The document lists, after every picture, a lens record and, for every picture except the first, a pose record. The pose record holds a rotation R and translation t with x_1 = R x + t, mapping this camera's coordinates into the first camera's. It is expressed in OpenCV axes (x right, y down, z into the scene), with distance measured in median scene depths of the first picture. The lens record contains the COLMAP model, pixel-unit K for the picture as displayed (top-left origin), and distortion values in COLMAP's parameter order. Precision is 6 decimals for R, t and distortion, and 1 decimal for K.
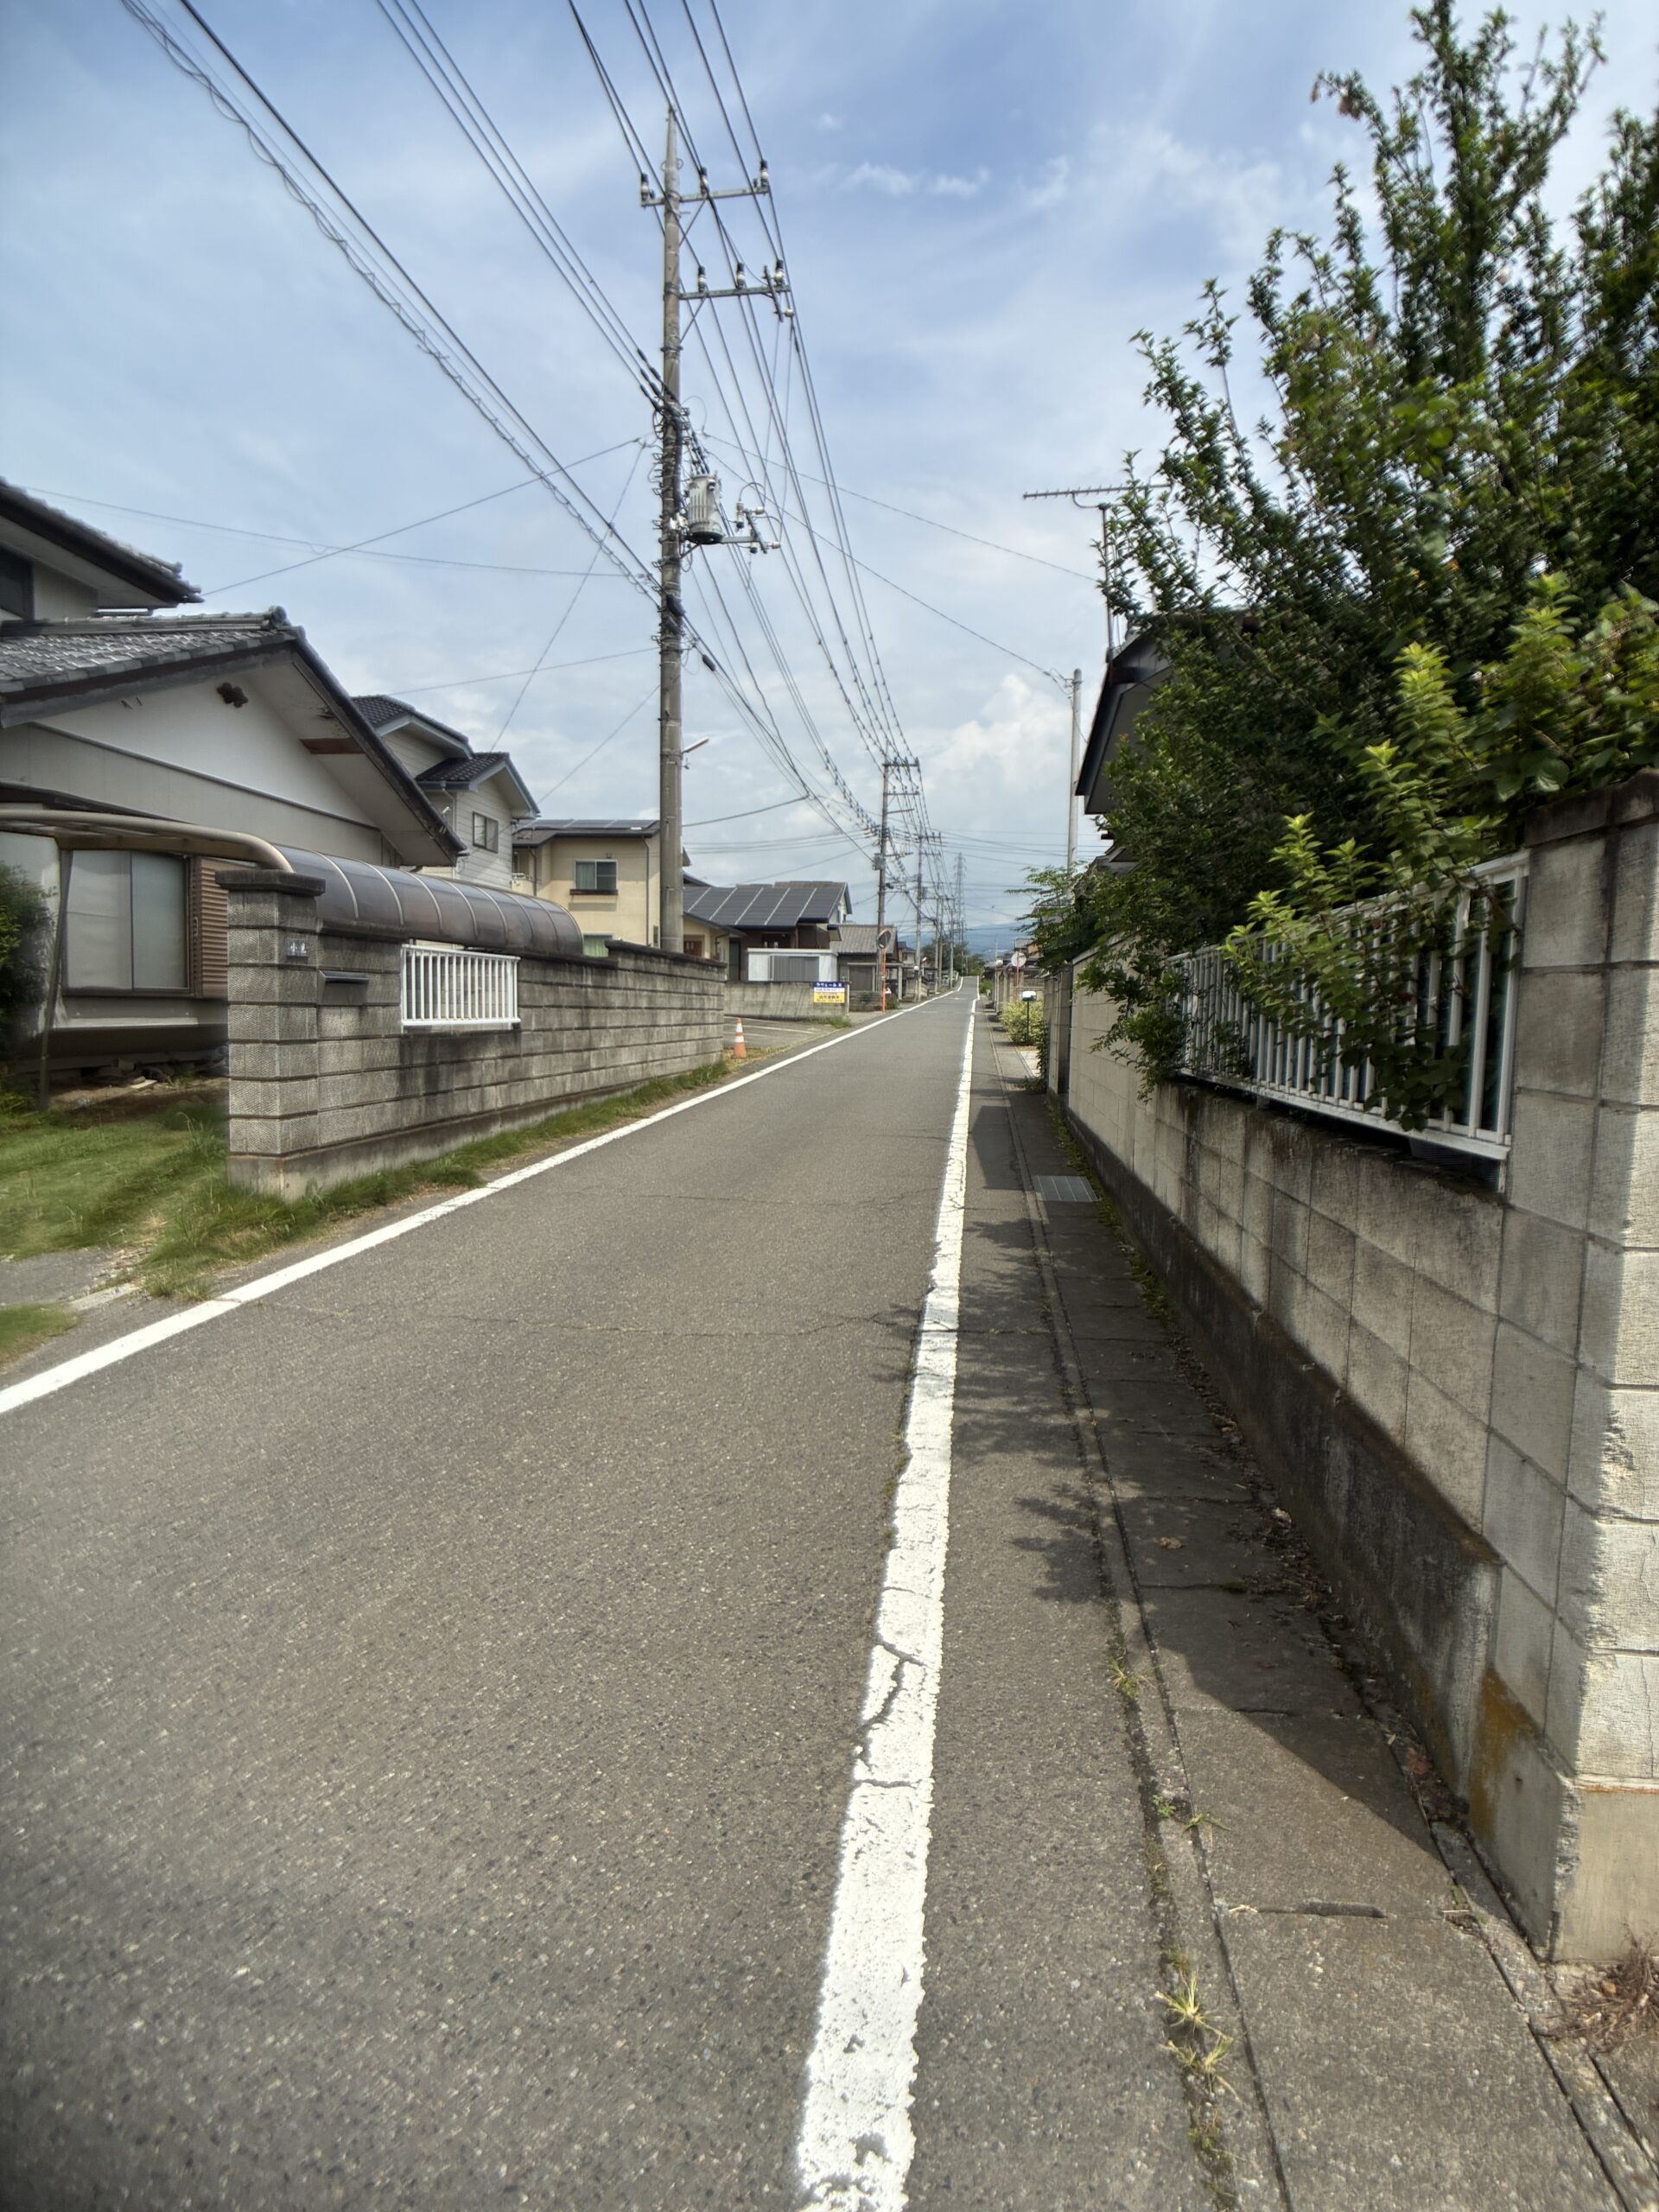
lens RADIAL K [[1177.3, 0, 838.1], [0, 1177.3, 1096.2], [0, 0, 1]] dist [-0.030514, 0.001988]
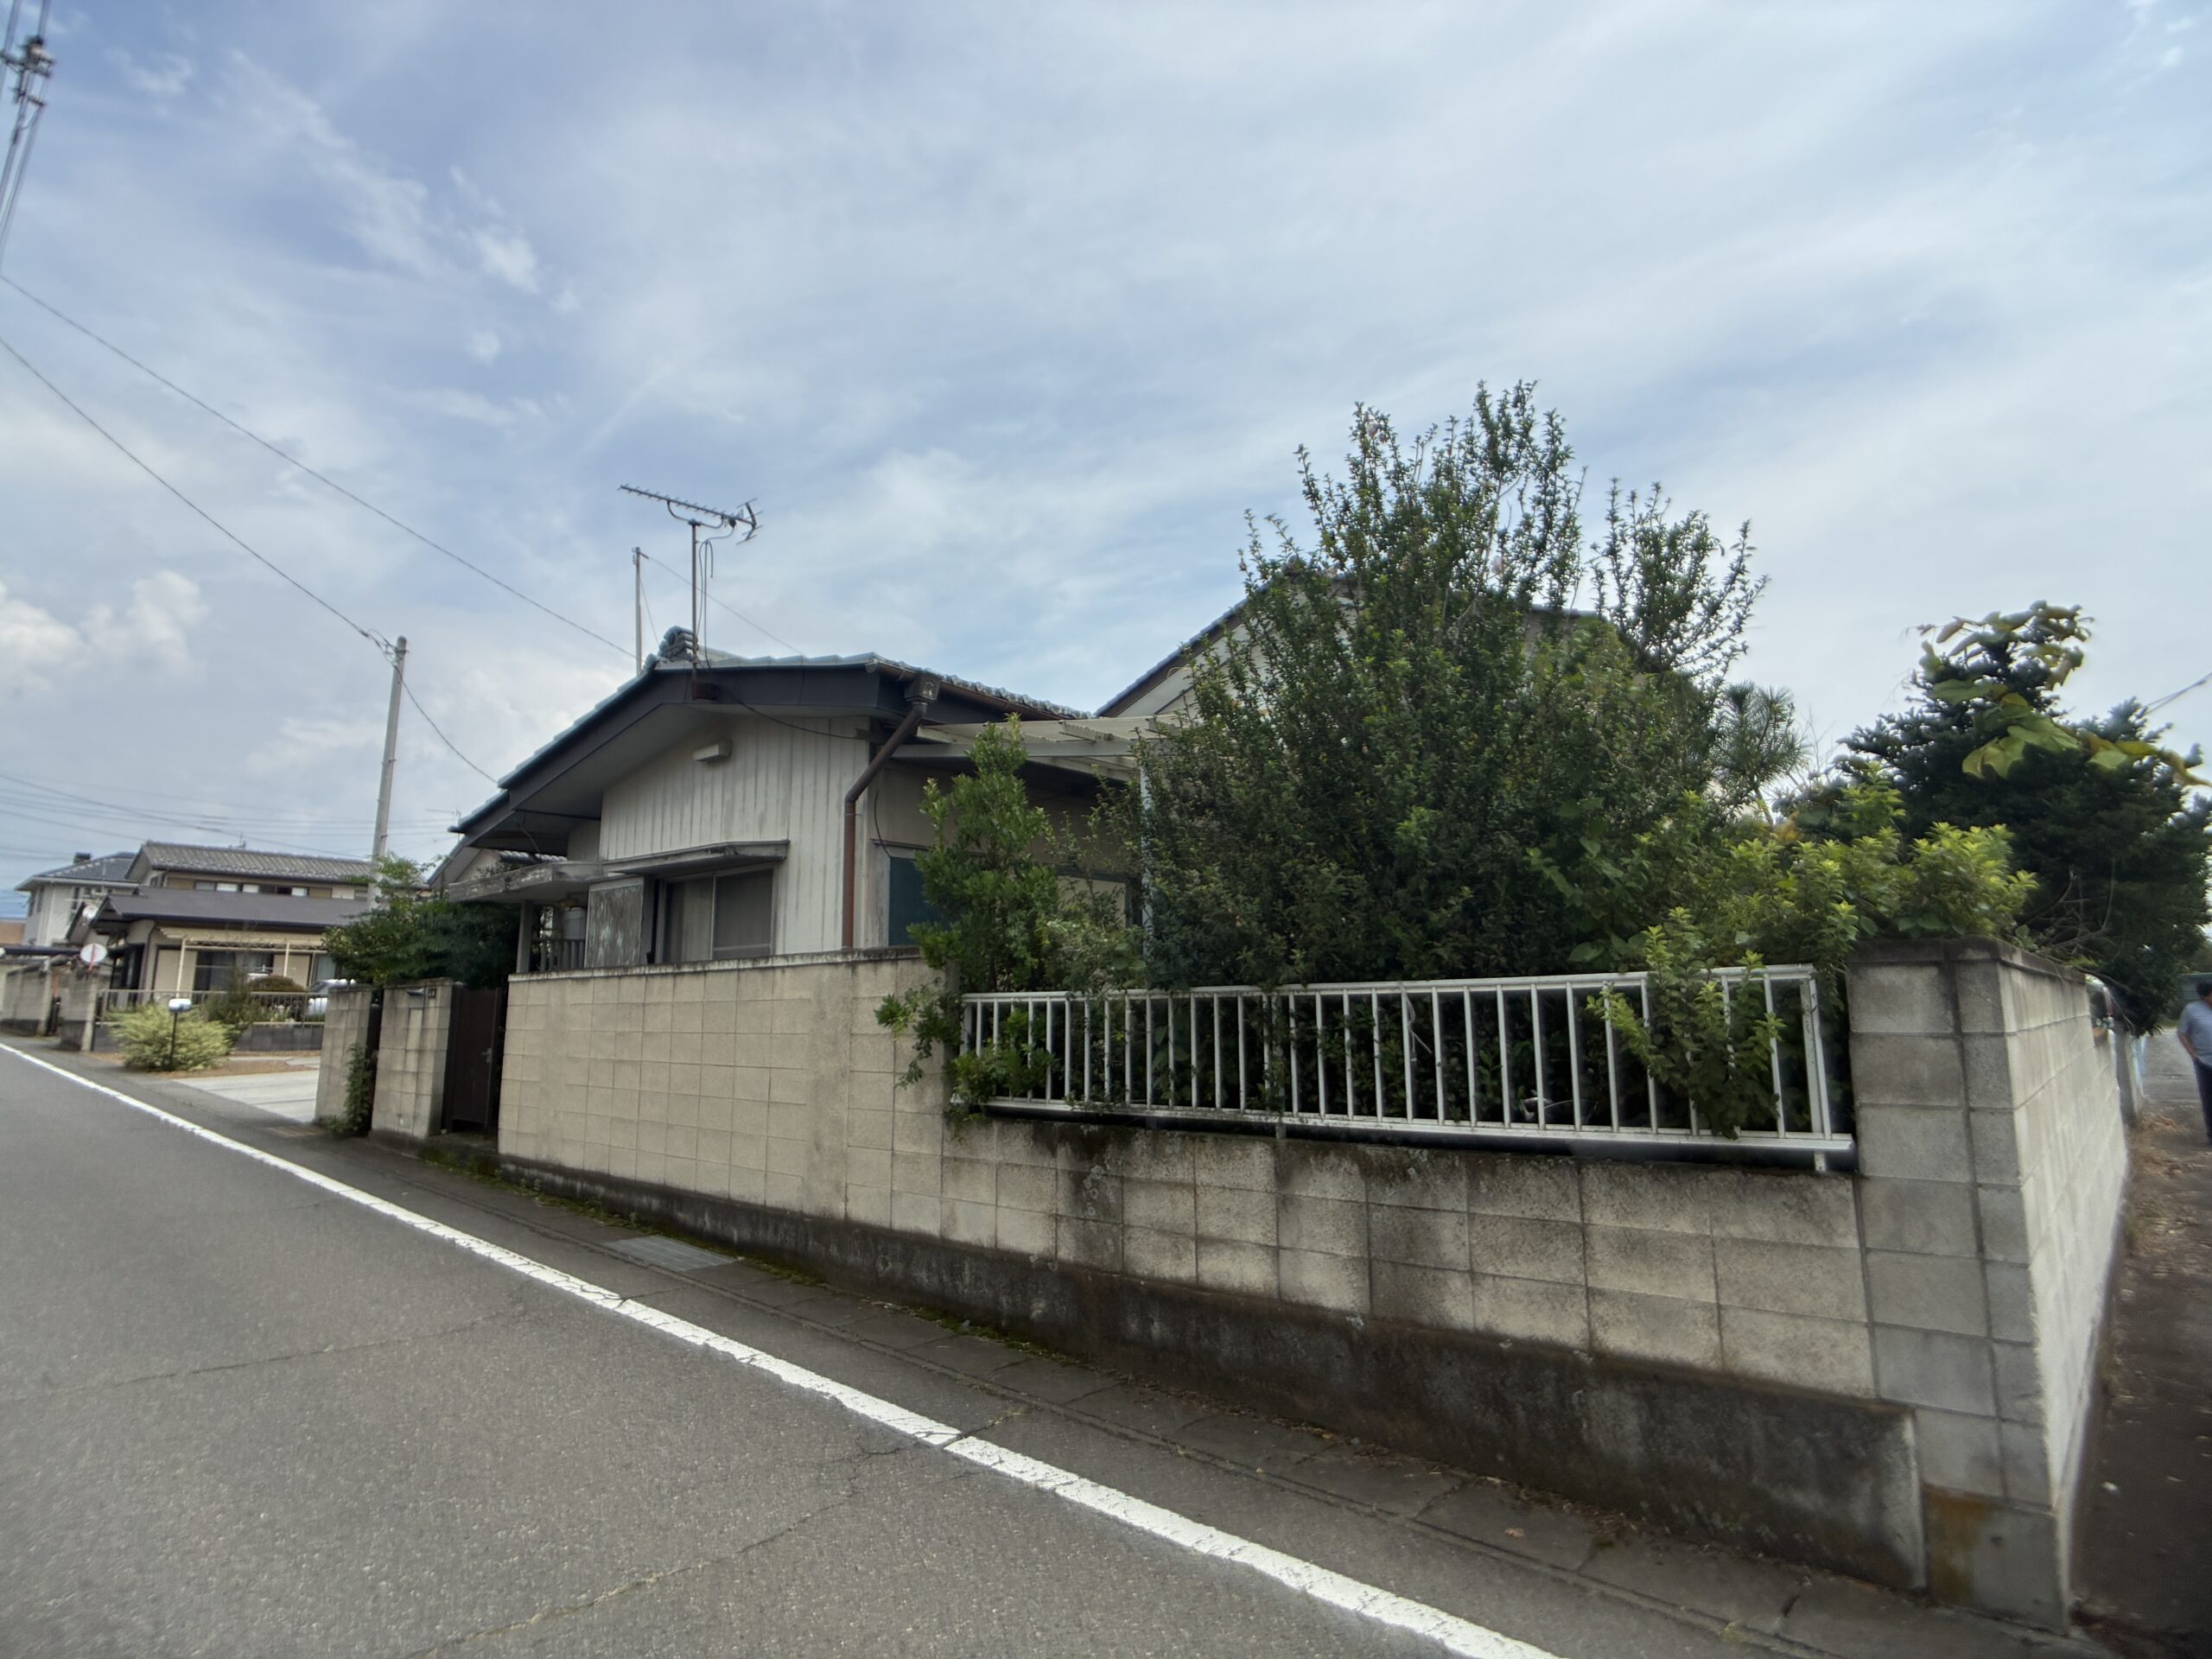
lens RADIAL K [[1177.3, 0, 1114.3], [0, 1177.3, 802.5], [0, 0, 1]] dist [-0.030514, 0.001988]
pose [[0.567865, 0.148174, 0.809675, -0.972952], [0.063783, 0.972785, -0.222758, -0.084922], [-0.820647, 0.178140, 0.542959, 0.595848]]
